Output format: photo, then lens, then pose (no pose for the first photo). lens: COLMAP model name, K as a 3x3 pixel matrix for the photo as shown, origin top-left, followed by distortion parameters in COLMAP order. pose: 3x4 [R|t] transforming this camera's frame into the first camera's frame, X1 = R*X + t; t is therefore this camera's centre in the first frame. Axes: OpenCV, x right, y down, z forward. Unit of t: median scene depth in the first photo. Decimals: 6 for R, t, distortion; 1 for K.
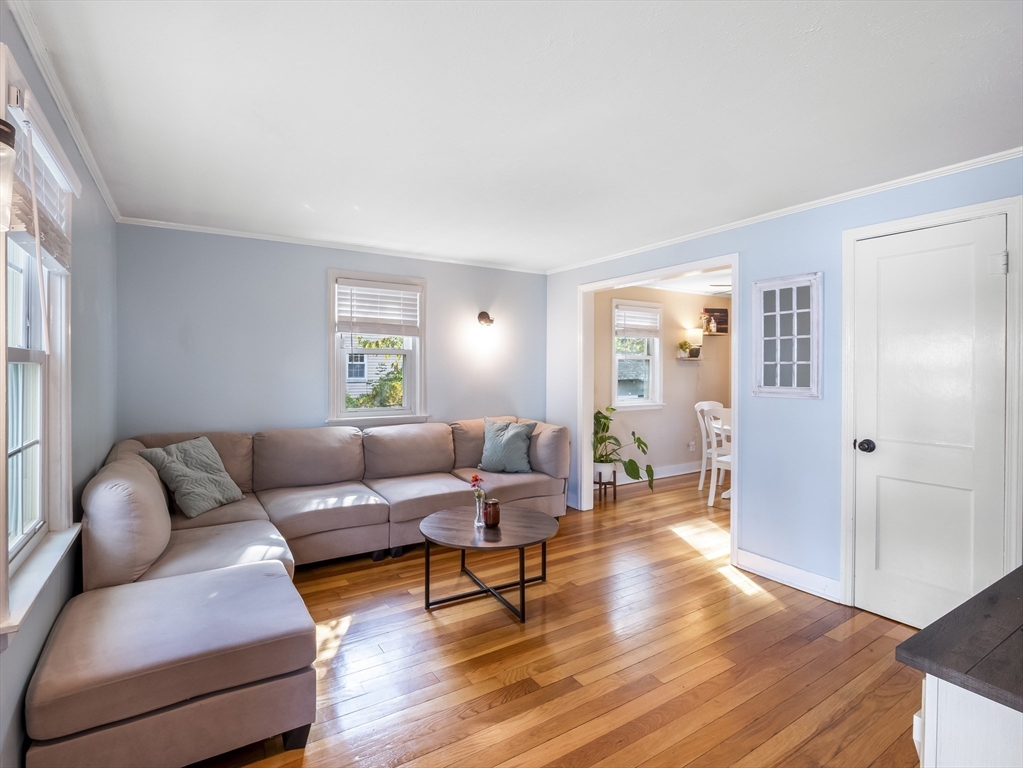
lens RADIAL K [[502.0, 0, 511.1], [0, 502.0, 373.0], [0, 0, 1]] dist [-0.002841, 0.000164]
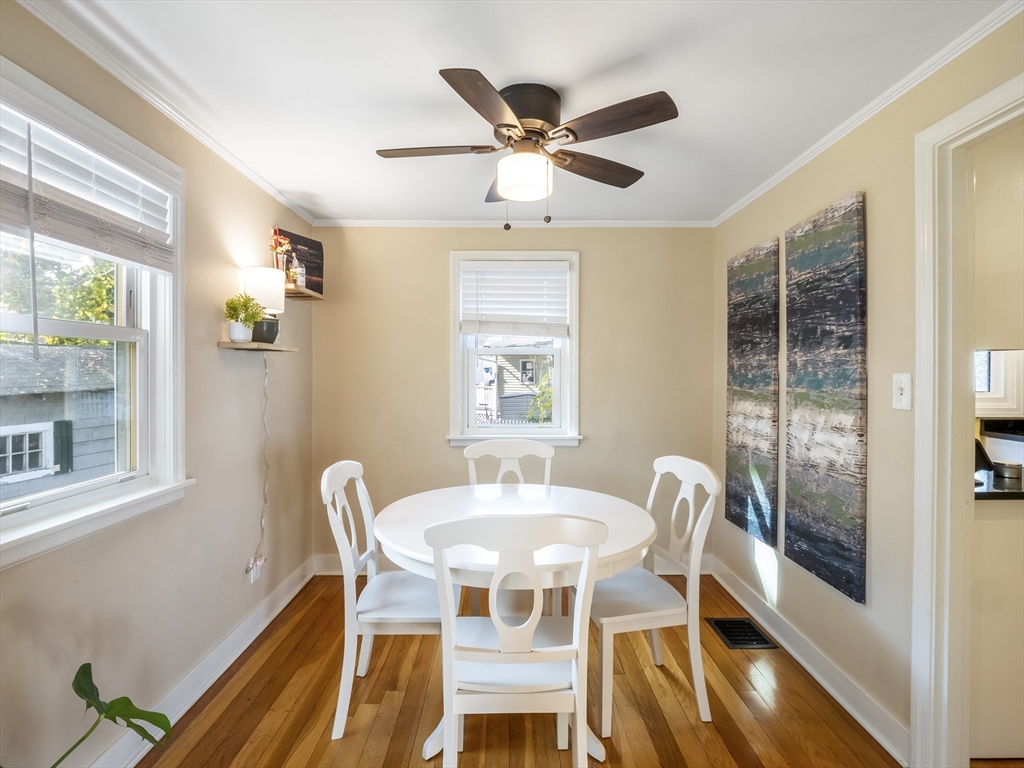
lens RADIAL K [[502.5, 0, 511.6], [0, 502.5, 373.0], [0, 0, 1]] dist [-0.002841, 0.000164]
pose [[0.540148, -0.005348, 0.841553, 0.141945], [0.005362, 0.999981, 0.002913, -0.007824], [-0.841553, 0.002939, 0.540166, 0.631225]]
